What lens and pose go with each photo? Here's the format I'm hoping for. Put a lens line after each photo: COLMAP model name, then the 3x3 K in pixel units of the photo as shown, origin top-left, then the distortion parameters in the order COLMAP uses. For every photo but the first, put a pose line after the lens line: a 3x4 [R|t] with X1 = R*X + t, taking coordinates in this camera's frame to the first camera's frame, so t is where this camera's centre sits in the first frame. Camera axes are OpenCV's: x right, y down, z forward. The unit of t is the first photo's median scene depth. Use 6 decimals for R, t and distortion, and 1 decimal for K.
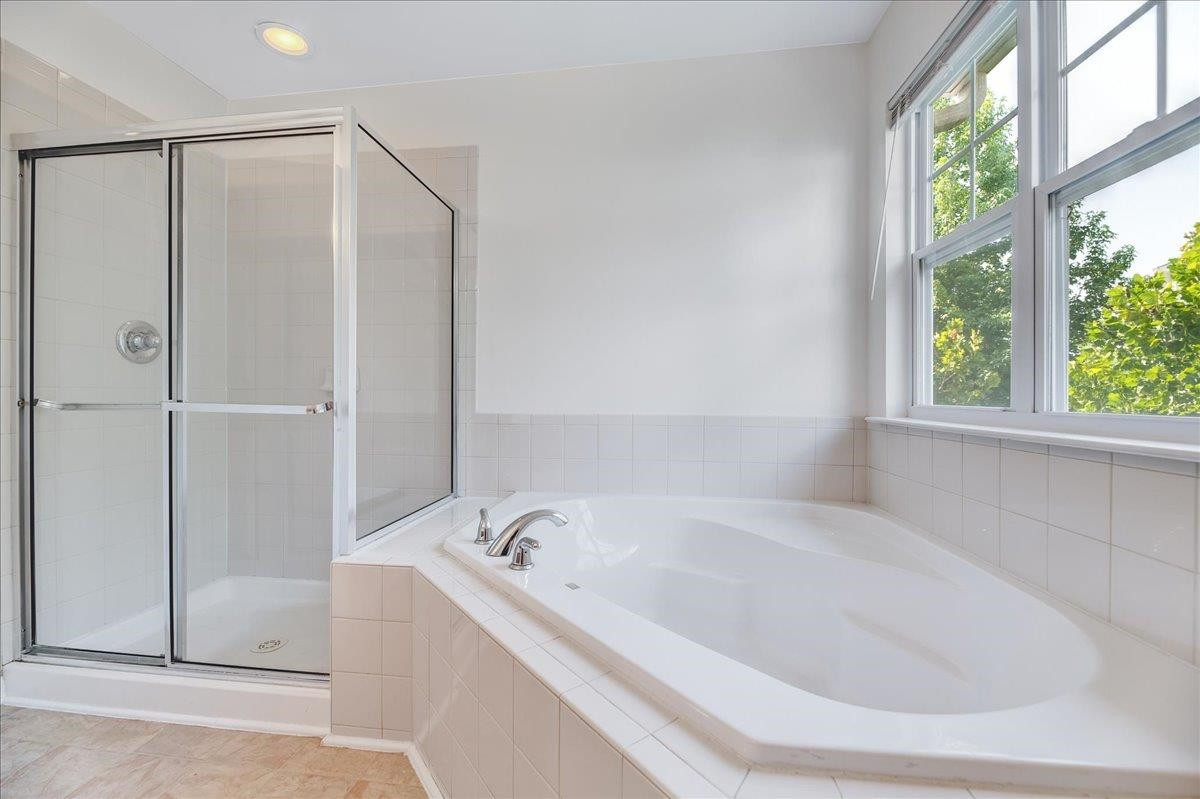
lens RADIAL K [[484.7, 0, 599.4], [0, 484.7, 402.1], [0, 0, 1]] dist [0.001377, -0.003413]
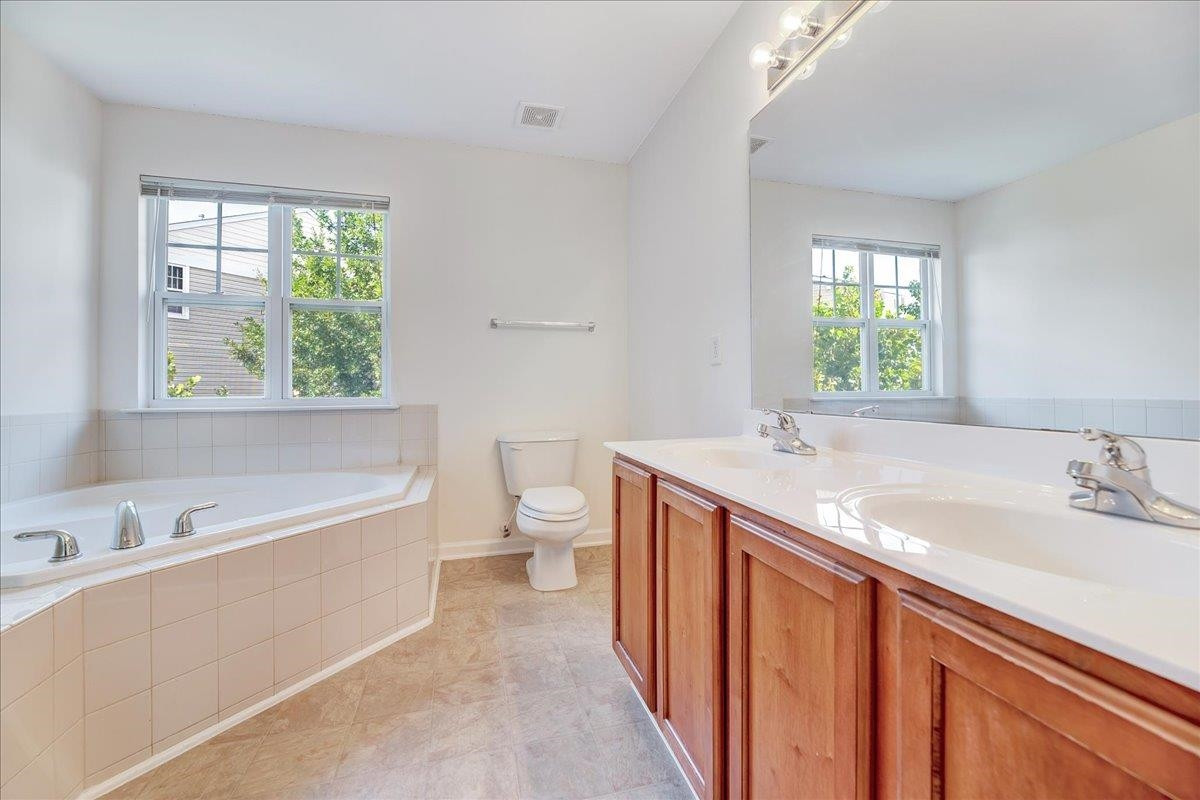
lens RADIAL K [[547.6, 0, 597.9], [0, 547.6, 386.7], [0, 0, 1]] dist [-0.000277, -0.000199]
pose [[-0.357298, 0.001770, 0.933989, -1.552975], [0.016200, 0.999860, 0.004302, -0.017978], [-0.933850, 0.016668, -0.357277, 0.445898]]
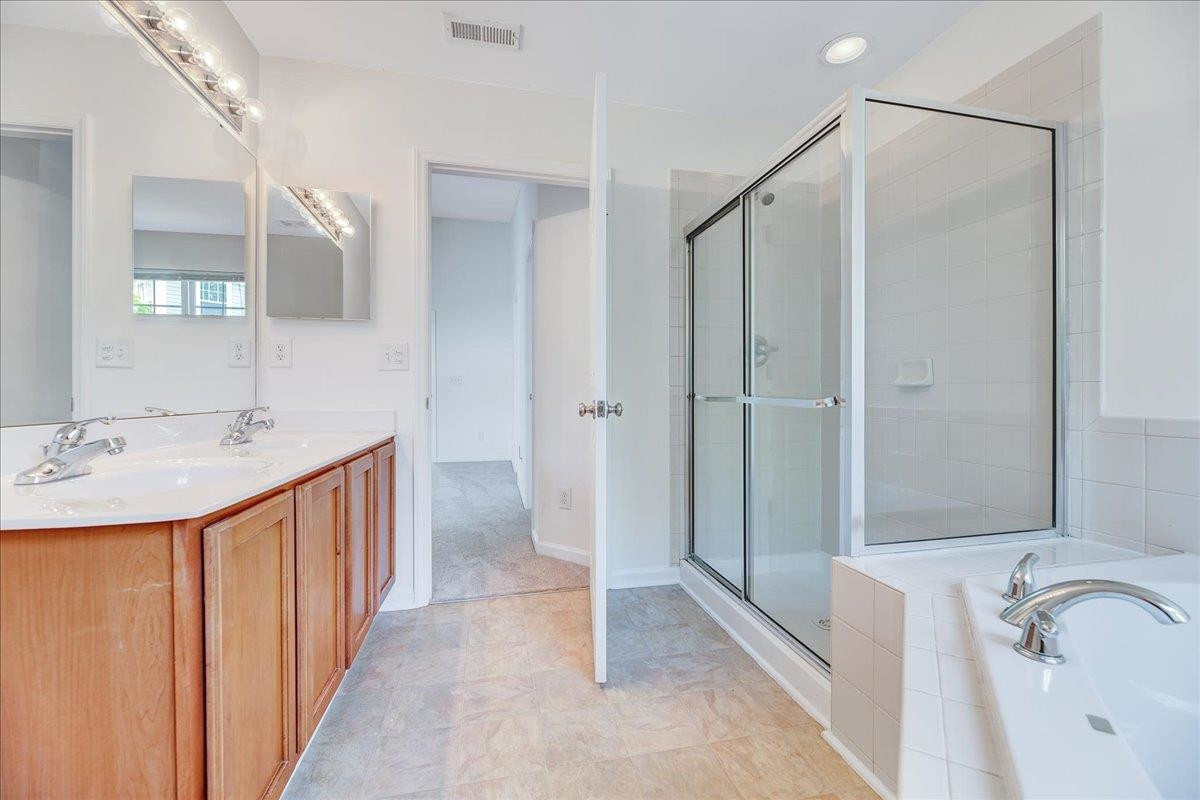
lens RADIAL K [[485.6, 0, 596.2], [0, 485.6, 395.2], [0, 0, 1]] dist [-0.003820, -0.000656]
pose [[0.336687, 0.002087, -0.941614, 0.207989], [-0.010299, 0.999946, -0.001466, 0.004159], [0.941560, 0.010191, 0.336690, 0.202407]]
